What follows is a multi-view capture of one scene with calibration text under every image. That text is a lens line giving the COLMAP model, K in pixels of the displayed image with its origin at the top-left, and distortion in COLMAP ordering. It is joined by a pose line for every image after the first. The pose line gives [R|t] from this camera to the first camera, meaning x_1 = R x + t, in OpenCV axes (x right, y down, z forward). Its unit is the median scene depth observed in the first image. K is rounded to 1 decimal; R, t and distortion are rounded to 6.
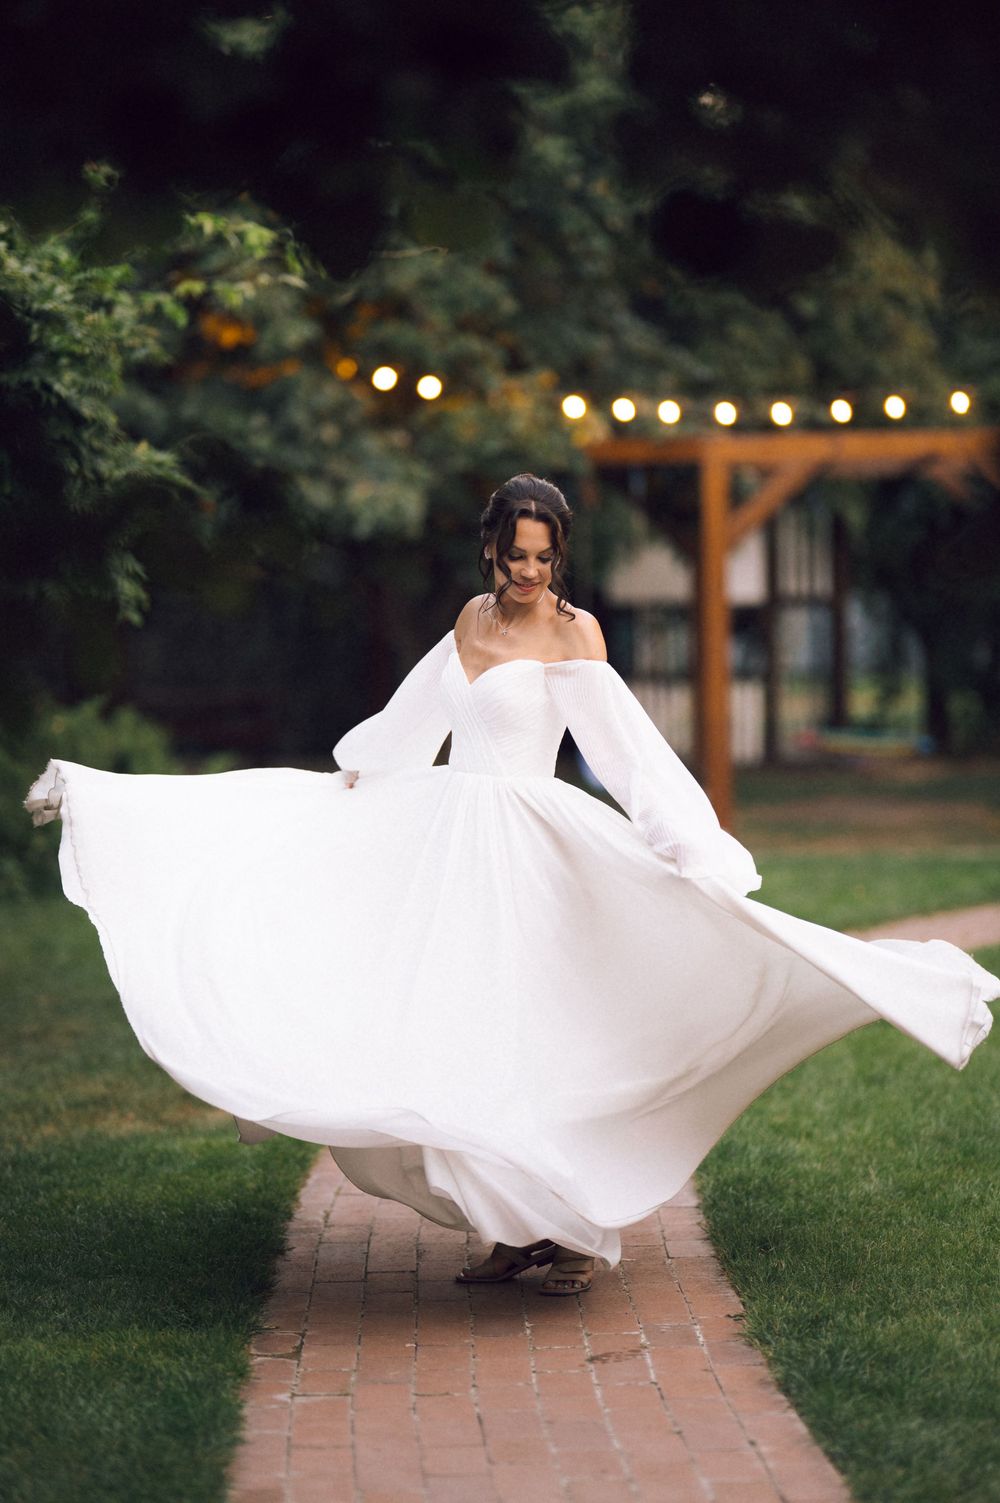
lens RADIAL K [[3619.6, 0, 444.2], [0, 3619.6, 744.0], [0, 0, 1]] dist [0.015126, 0.000000]
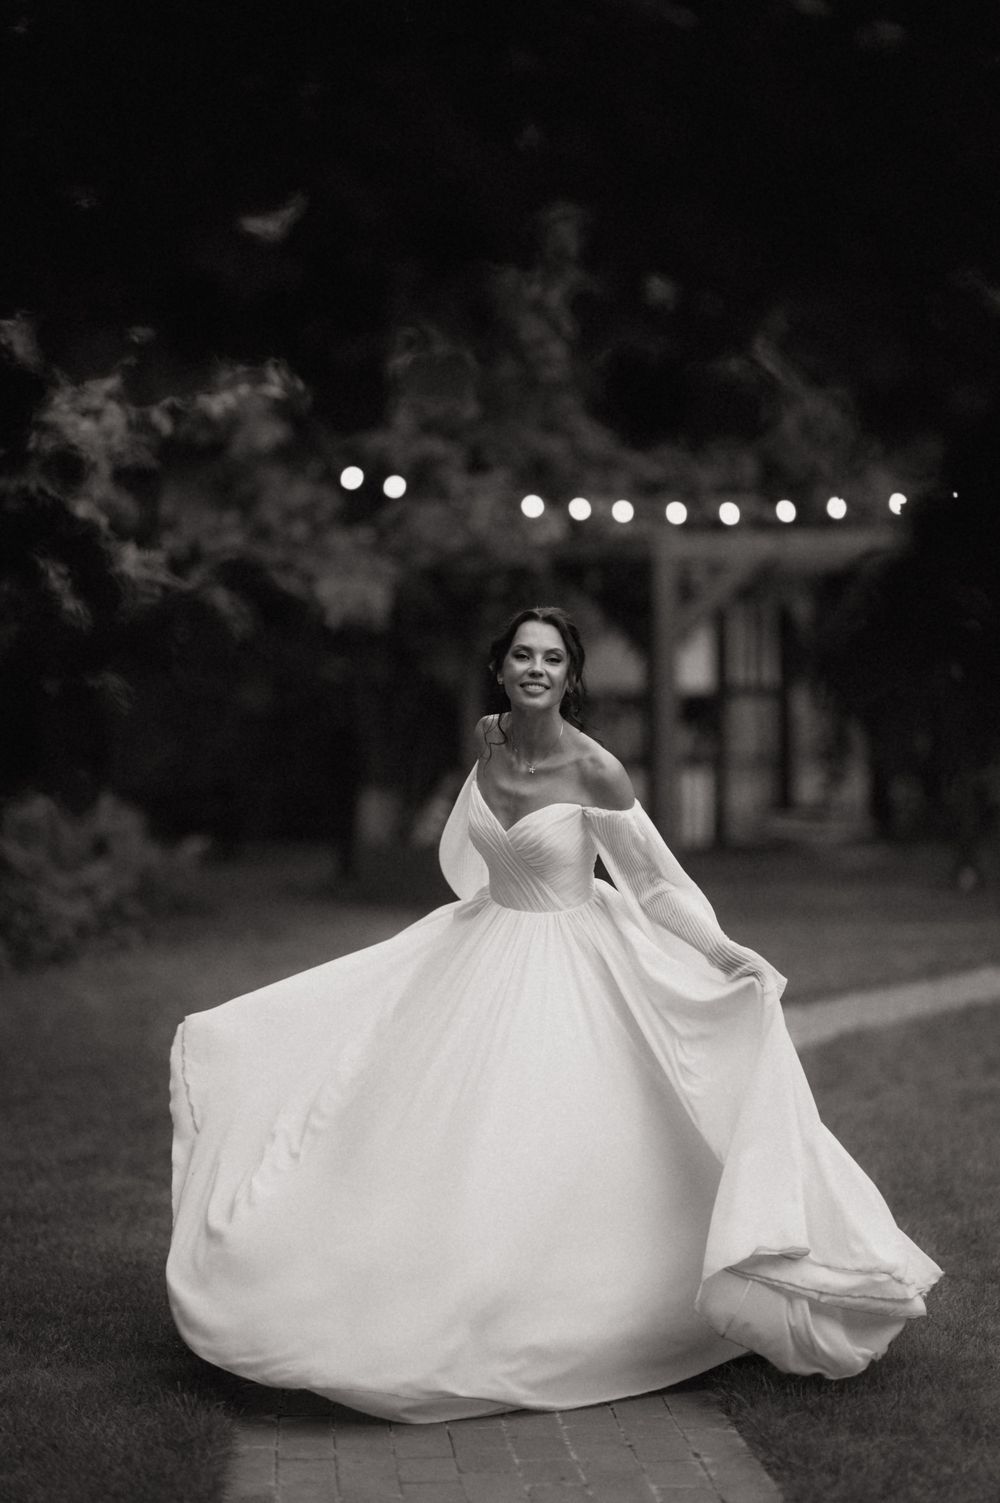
lens RADIAL K [[3619.6, 0, 501.6], [0, 3619.6, 749.3], [0, 0, 1]] dist [0.015126, 0.000000]
pose [[0.999589, 0.002324, 0.028582, -0.004231], [-0.001687, 0.999750, -0.022288, 0.001397], [-0.028627, 0.022230, 0.999343, -0.069942]]
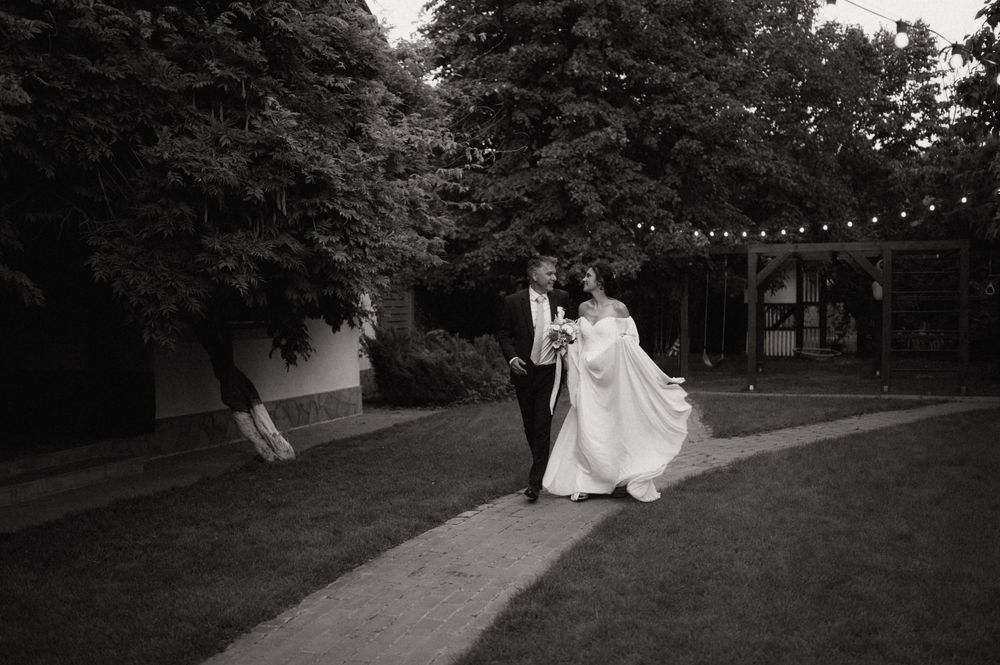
lens RADIAL K [[1009.7, 0, 499.5], [0, 1009.7, 330.1], [0, 0, 1]] dist [-0.028015, 0.000000]
pose [[0.969781, 0.012116, -0.243678, 0.112169], [-0.015385, 0.999815, -0.011516, -0.008527], [0.243493, 0.014917, 0.969788, 0.280385]]
